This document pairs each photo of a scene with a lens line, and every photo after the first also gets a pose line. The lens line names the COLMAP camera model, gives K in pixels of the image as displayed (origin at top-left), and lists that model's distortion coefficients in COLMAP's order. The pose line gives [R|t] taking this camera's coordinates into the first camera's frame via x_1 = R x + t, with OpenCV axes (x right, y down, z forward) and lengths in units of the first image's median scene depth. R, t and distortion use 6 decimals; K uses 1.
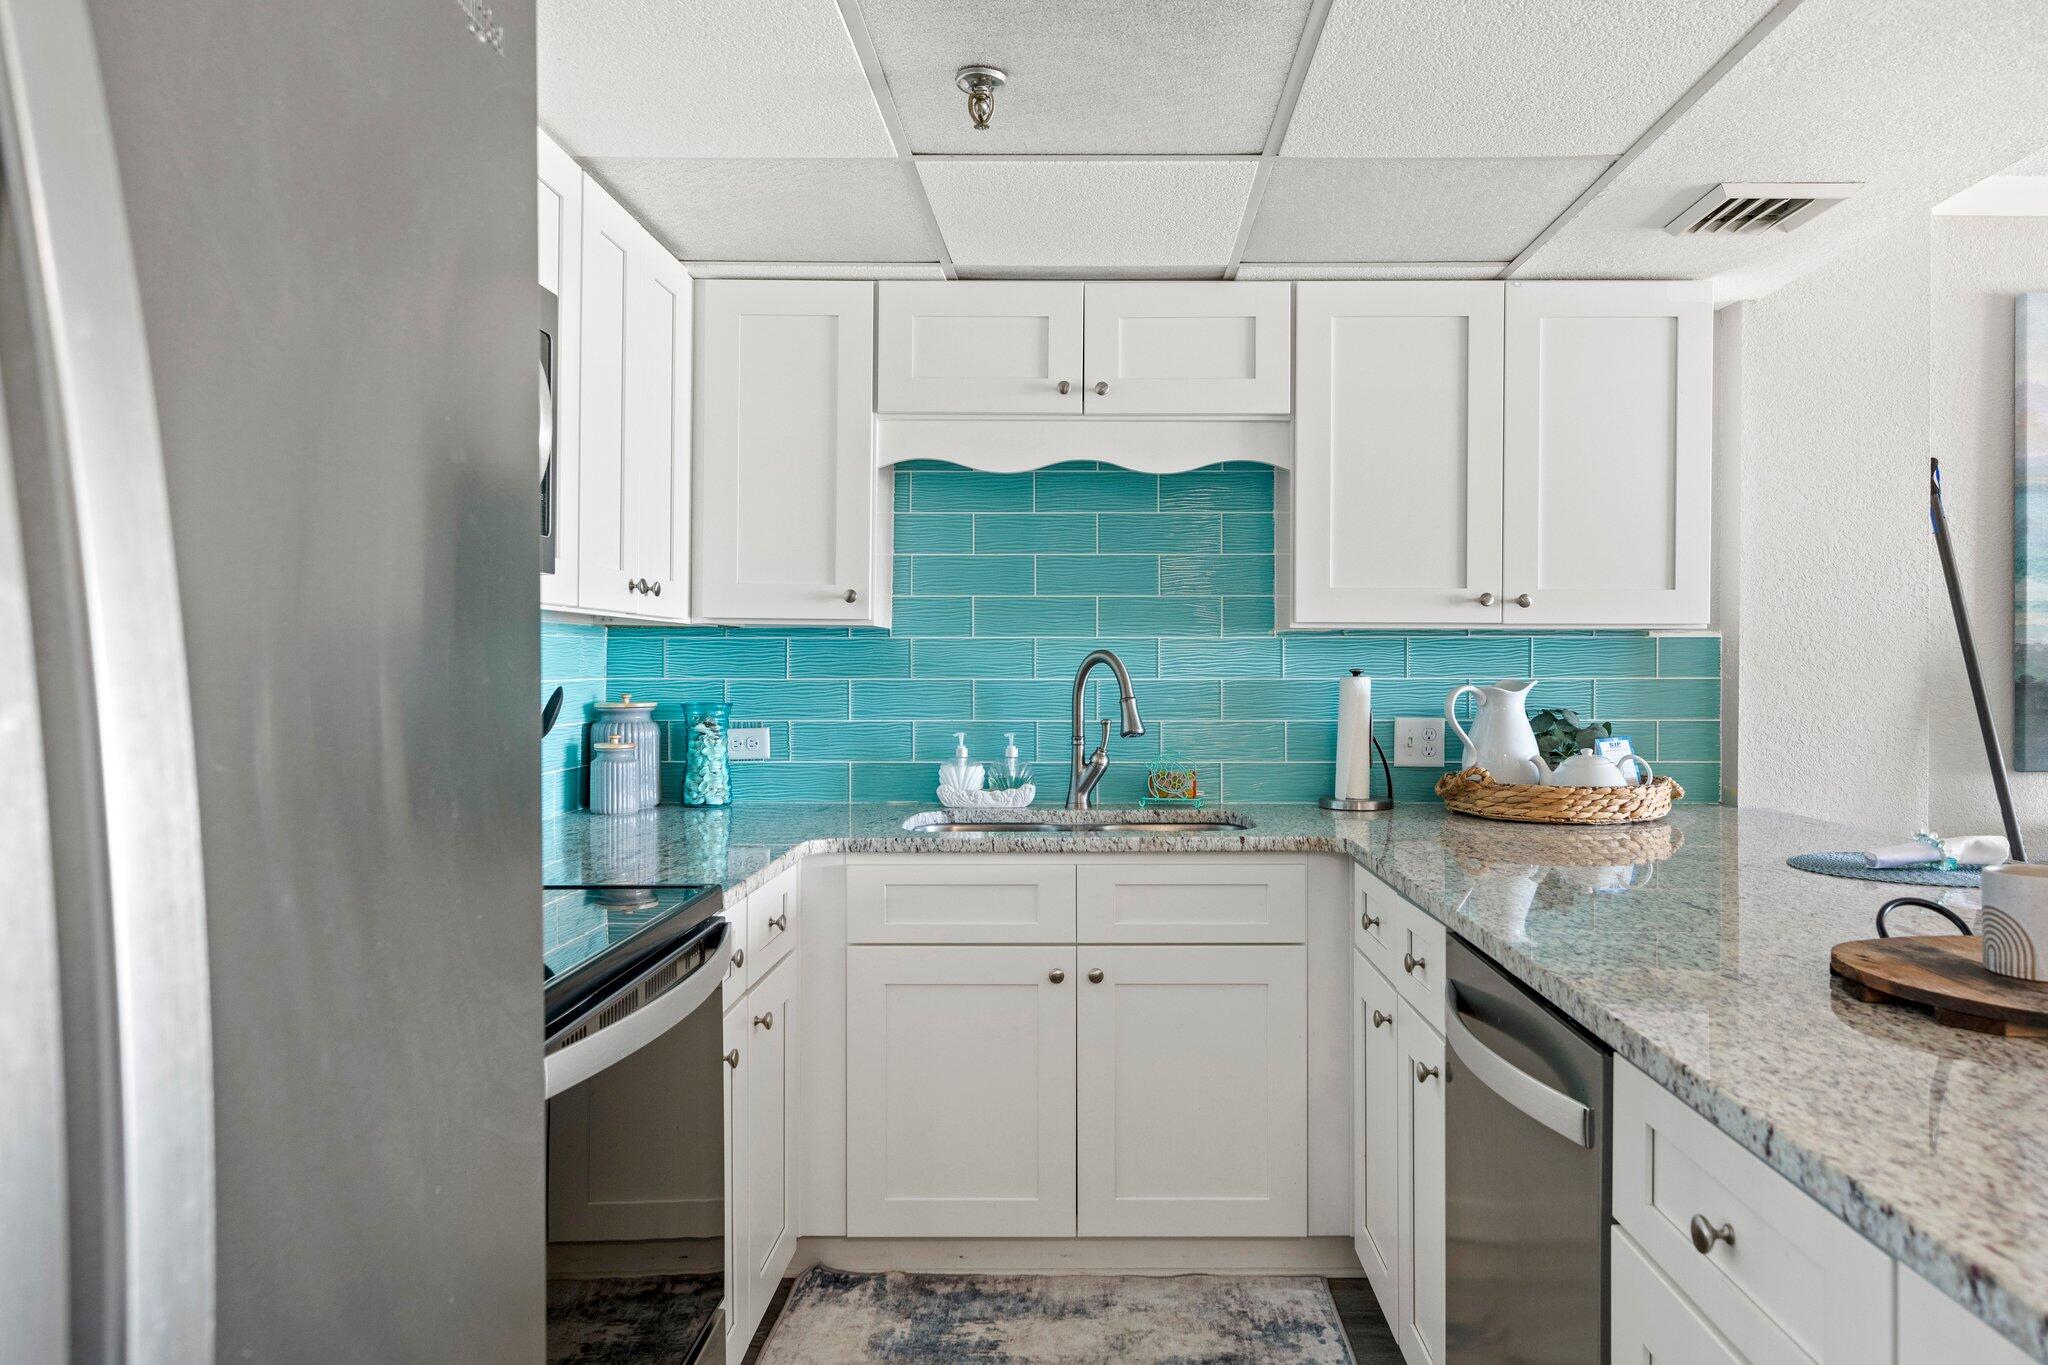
lens RADIAL K [[1359.6, 0, 1086.0], [0, 1359.6, 672.0], [0, 0, 1]] dist [0.006621, 0.002737]
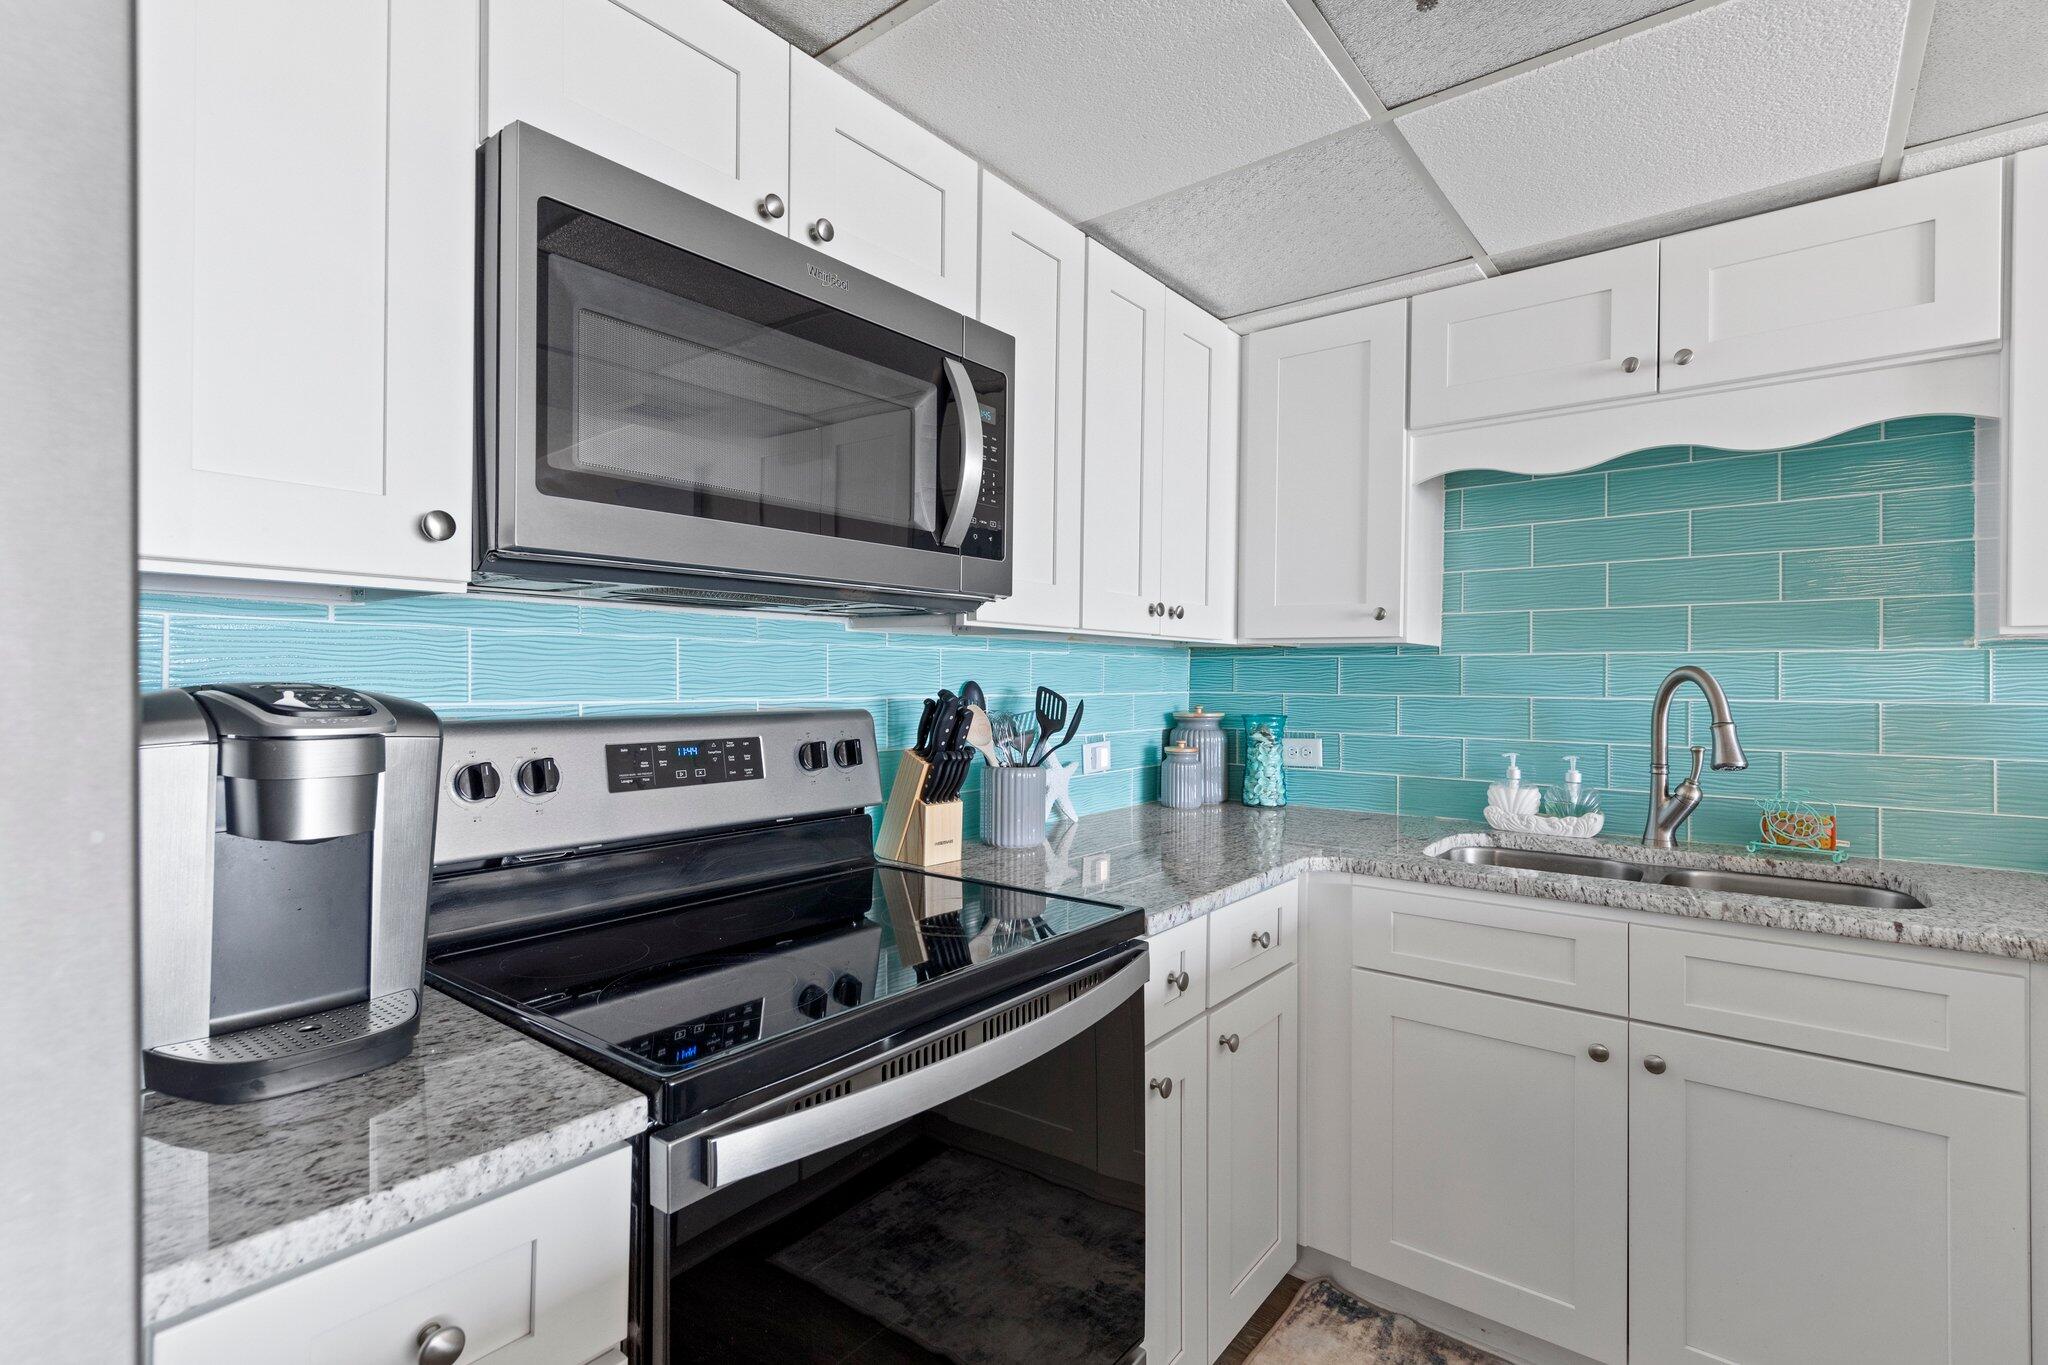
lens RADIAL K [[951.7, 0, 1022.2], [0, 951.7, 679.1], [0, 0, 1]] dist [0.011769, -0.004655]
pose [[0.788491, 0.003559, -0.615036, 0.052325], [-0.007792, 0.999961, -0.004203, -0.002090], [0.614997, 0.008106, 0.788488, 0.270055]]
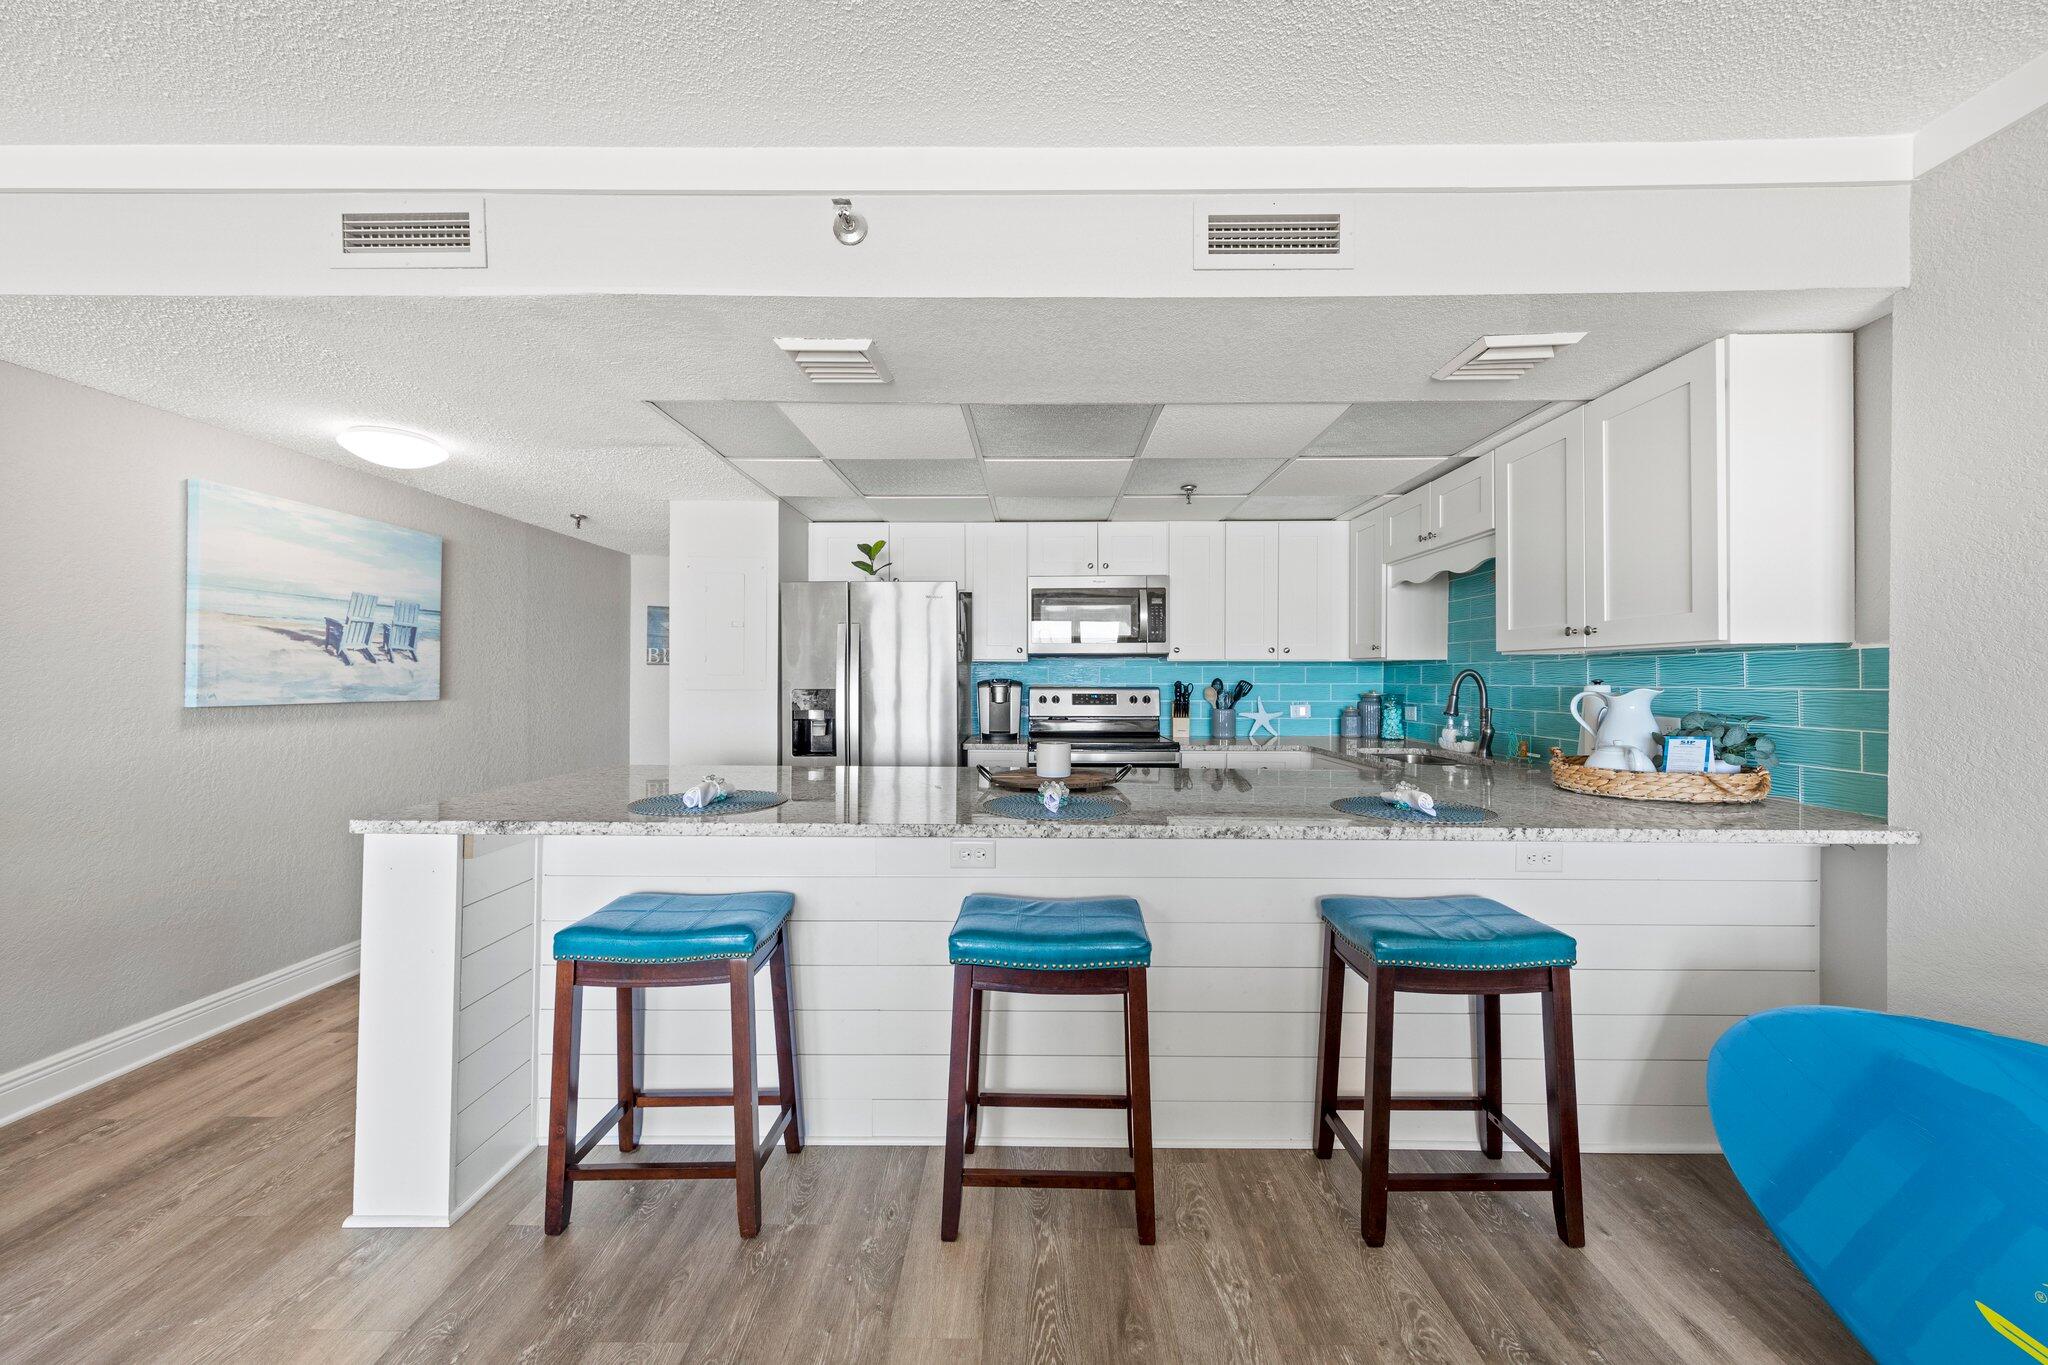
lens RADIAL K [[748.1, 0, 1024.0], [0, 748.1, 682.5], [0, 0, 1]] dist [0.000356, 0.000030]
pose [[-0.012889, 0.004367, -0.999907, 1.062159], [-0.005027, 0.999978, 0.004432, 0.000406], [0.999904, 0.005084, -0.012867, 0.418742]]
